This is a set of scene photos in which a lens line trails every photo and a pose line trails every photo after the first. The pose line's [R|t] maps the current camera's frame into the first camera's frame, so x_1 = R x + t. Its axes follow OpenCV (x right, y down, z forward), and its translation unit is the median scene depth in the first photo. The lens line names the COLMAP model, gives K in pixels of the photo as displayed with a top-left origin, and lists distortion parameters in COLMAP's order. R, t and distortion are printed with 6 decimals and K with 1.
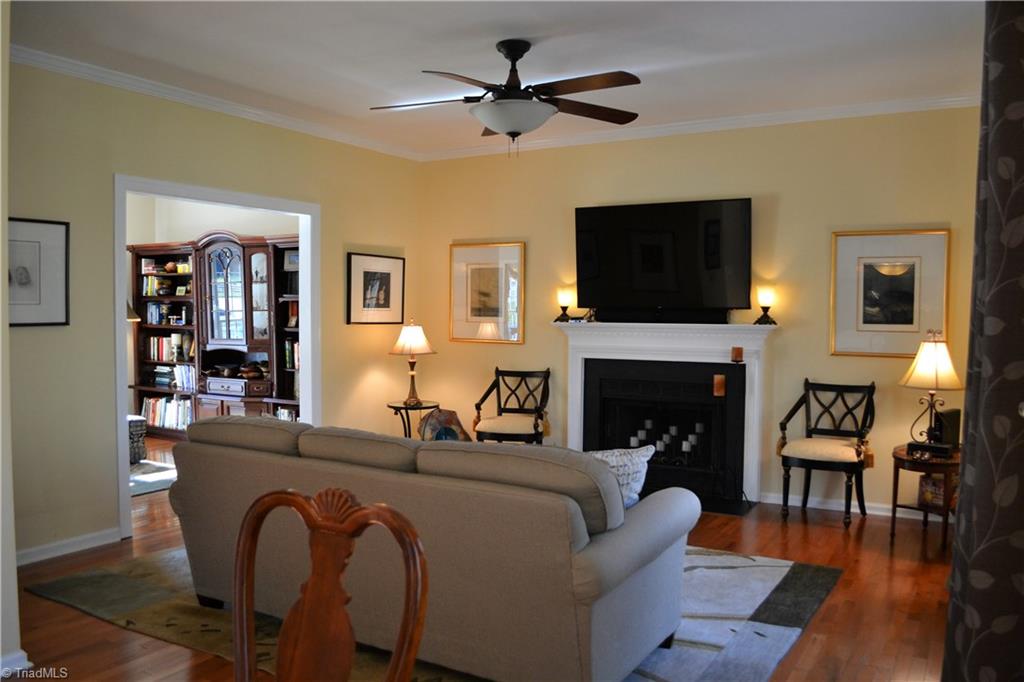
lens RADIAL K [[822.9, 0, 512.0], [0, 822.9, 341.0], [0, 0, 1]] dist [-0.075883, -0.001283]
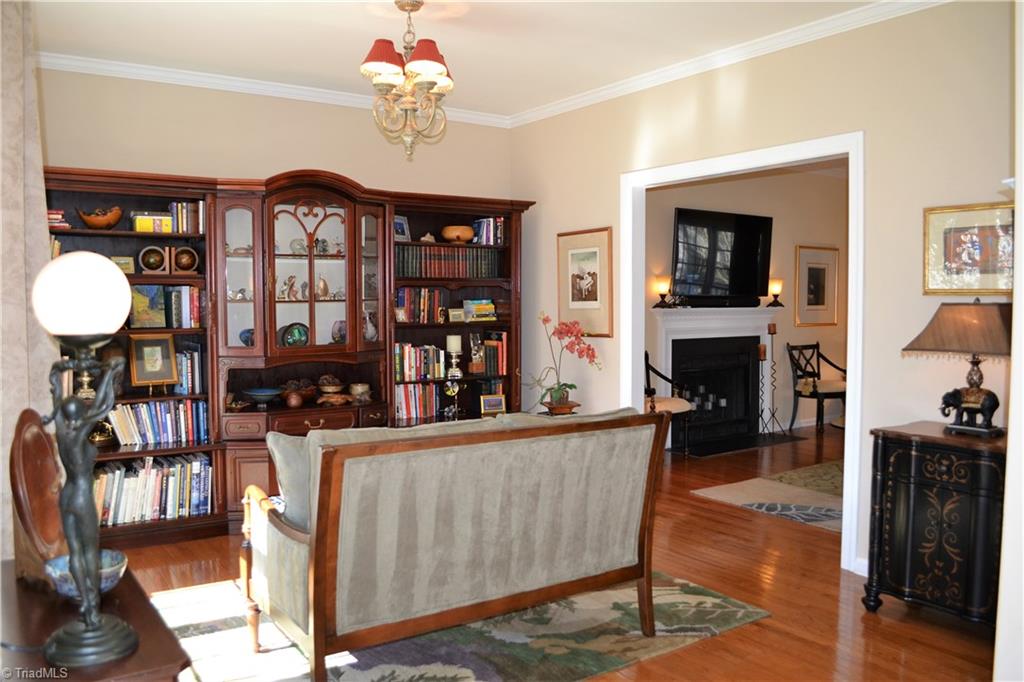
lens RADIAL K [[822.9, 0, 512.0], [0, 822.9, 341.0], [0, 0, 1]] dist [-0.075883, -0.001283]
pose [[0.416340, -0.050984, 0.907778, -1.045386], [0.038981, 0.998509, 0.038202, -0.029346], [-0.908373, 0.019481, 0.417707, 0.727382]]
